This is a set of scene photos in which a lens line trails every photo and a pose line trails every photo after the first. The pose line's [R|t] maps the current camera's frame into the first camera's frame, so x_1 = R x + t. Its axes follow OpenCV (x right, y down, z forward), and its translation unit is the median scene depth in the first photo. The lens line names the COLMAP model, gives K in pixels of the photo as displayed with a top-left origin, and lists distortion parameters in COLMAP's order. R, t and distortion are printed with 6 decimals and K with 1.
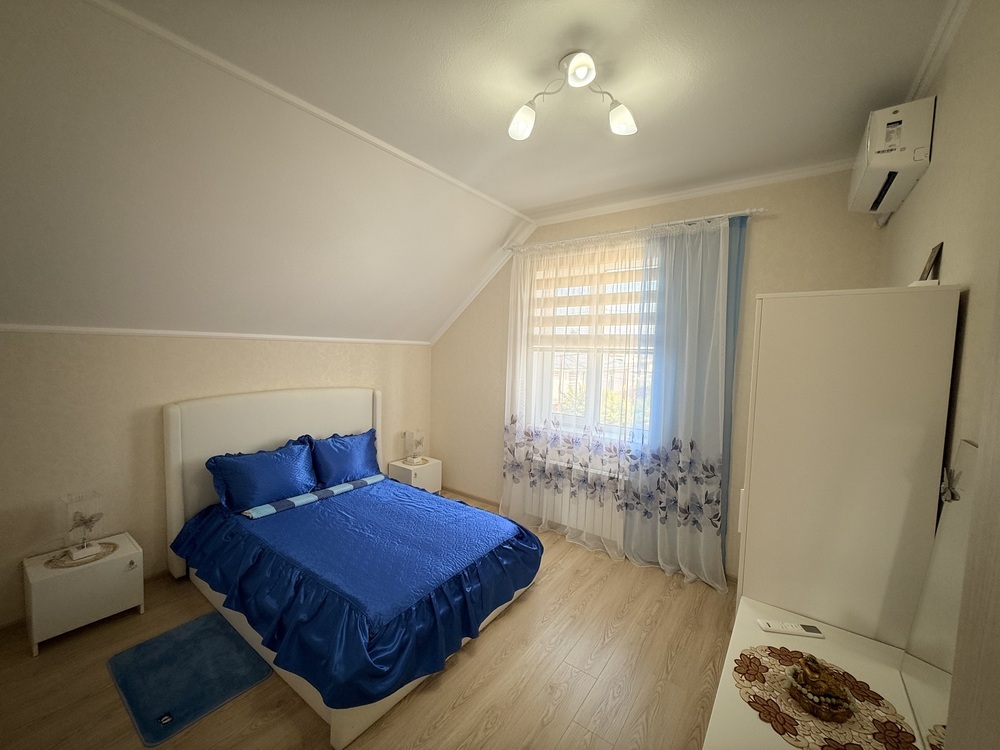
lens RADIAL K [[400.3, 0, 502.9], [0, 400.3, 373.9], [0, 0, 1]] dist [-0.001093, 0.000458]
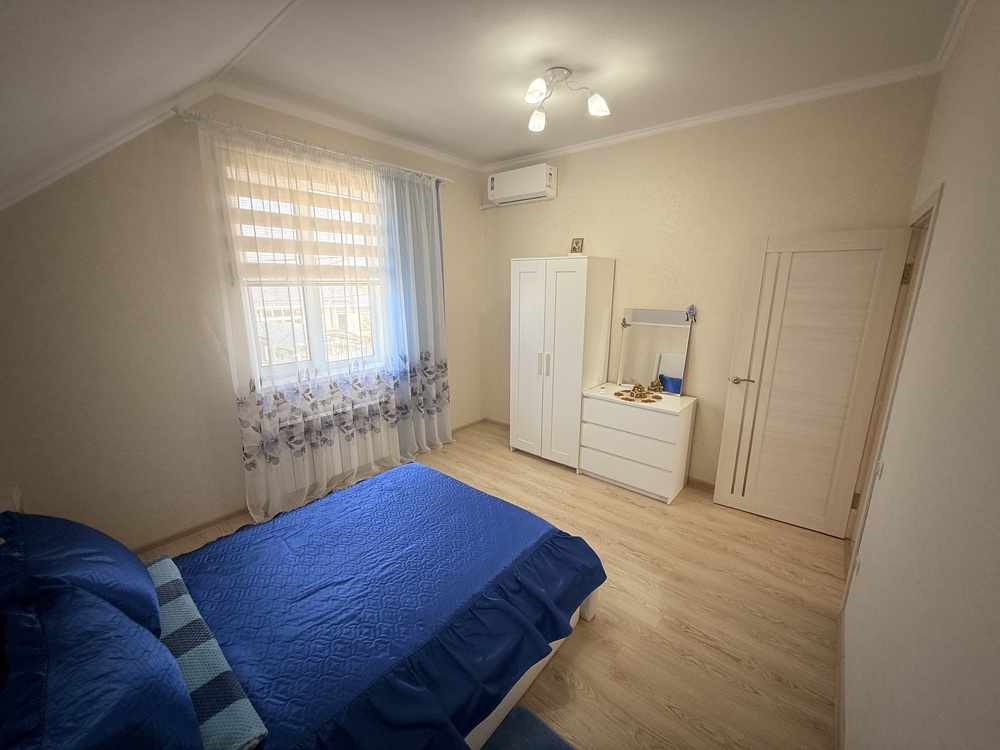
lens RADIAL K [[400.3, 0, 503.1], [0, 400.3, 377.5], [0, 0, 1]] dist [-0.001093, 0.000458]
pose [[0.064412, -0.255962, 0.964539, -0.682790], [0.064903, 0.965574, 0.251902, -0.055222], [-0.995811, 0.046376, 0.078807, 0.539119]]
